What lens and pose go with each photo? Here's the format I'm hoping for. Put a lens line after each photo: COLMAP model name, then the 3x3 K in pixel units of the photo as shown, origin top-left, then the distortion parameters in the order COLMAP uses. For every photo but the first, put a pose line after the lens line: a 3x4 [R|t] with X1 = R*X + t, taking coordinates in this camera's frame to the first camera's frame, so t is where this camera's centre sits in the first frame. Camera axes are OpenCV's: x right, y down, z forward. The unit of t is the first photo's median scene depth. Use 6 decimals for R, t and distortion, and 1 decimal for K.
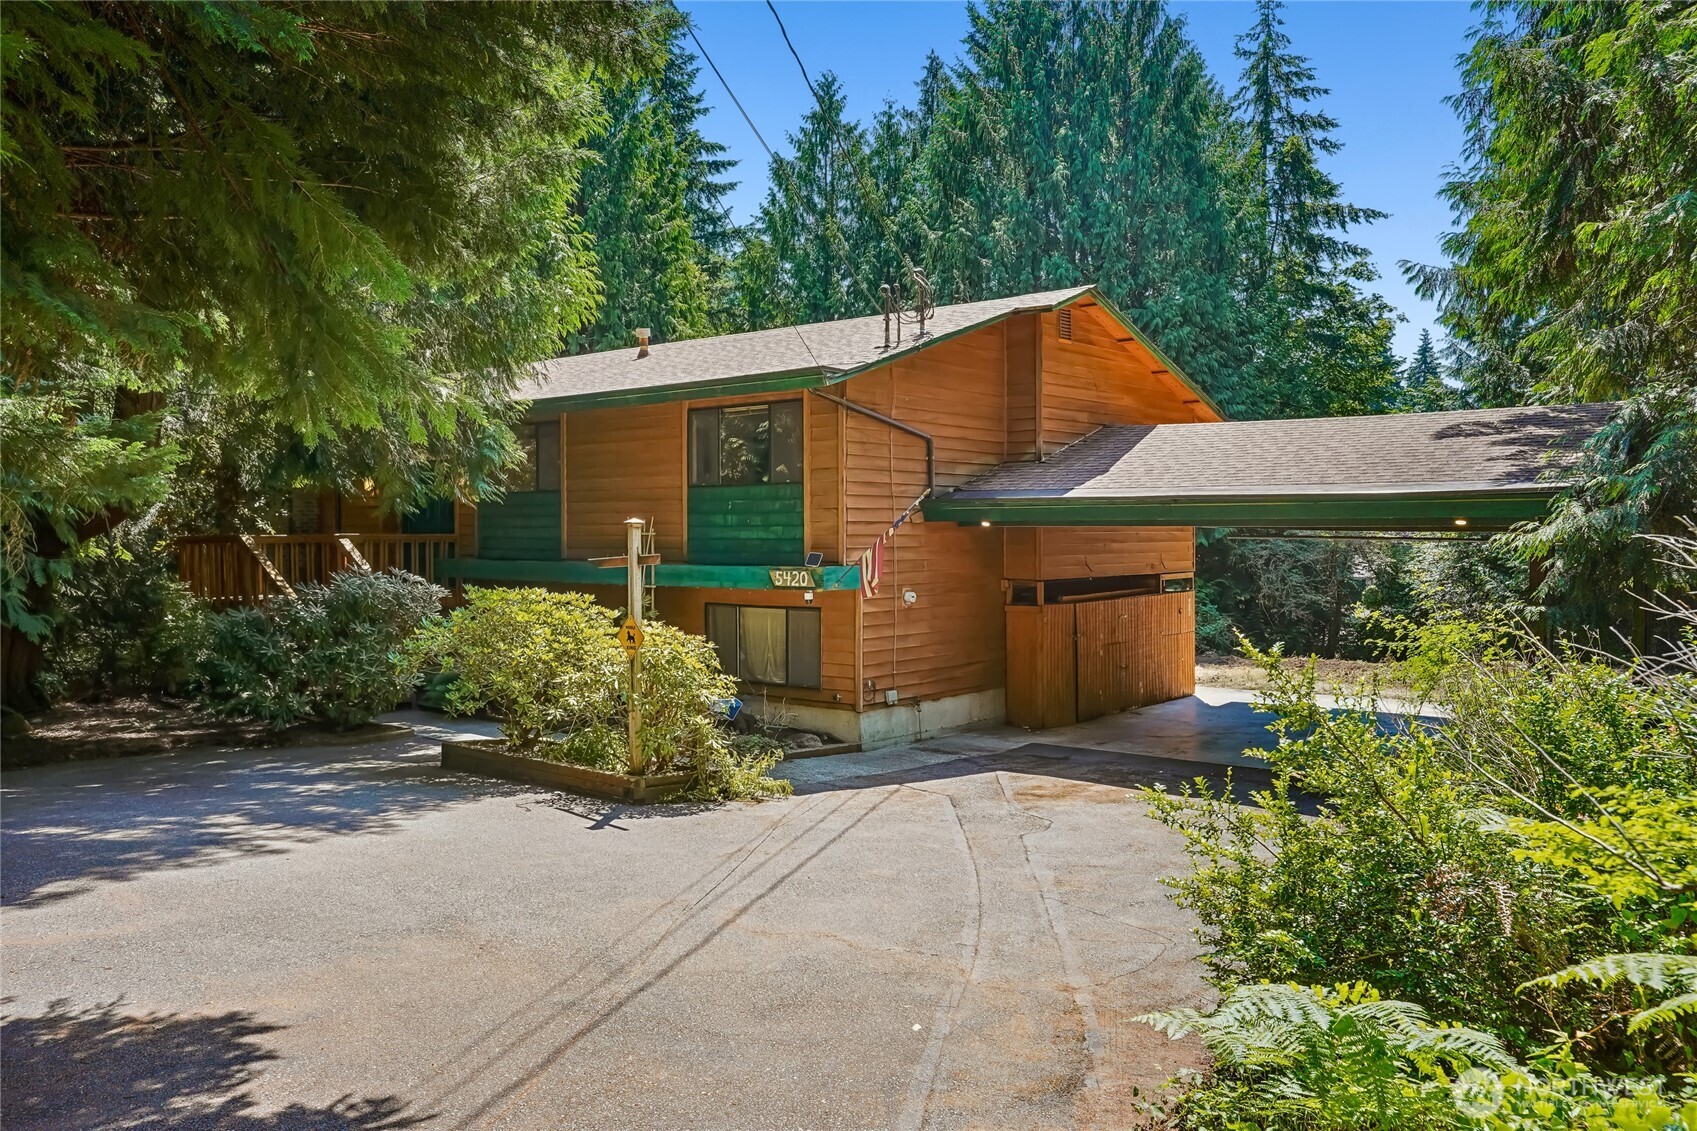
lens RADIAL K [[1357.9, 0, 847.7], [0, 1357.9, 566.2], [0, 0, 1]] dist [-0.010312, -0.000744]
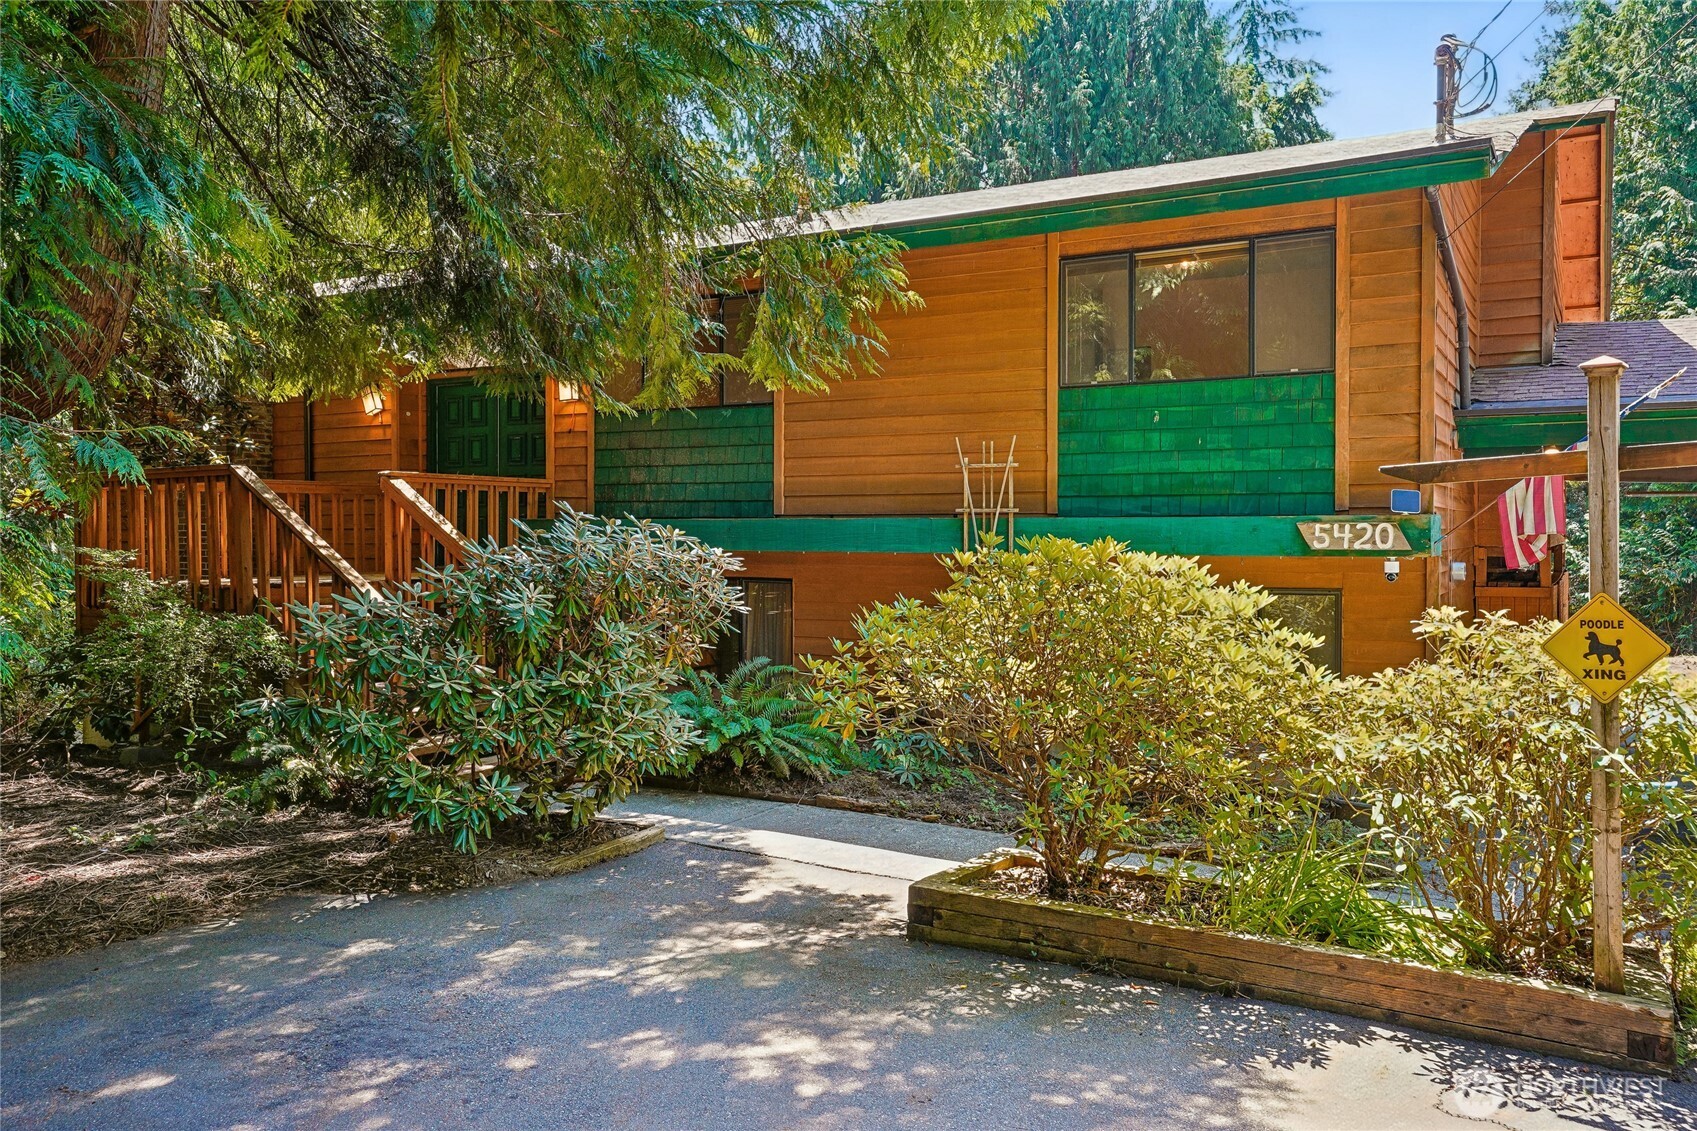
lens RADIAL K [[1357.9, 0, 849.5], [0, 1357.9, 561.4], [0, 0, 1]] dist [-0.010312, -0.000744]
pose [[0.984743, -0.000212, 0.174016, -0.304916], [0.001177, 0.999984, -0.005443, 0.019848], [-0.174012, 0.005565, 0.984728, 0.427818]]
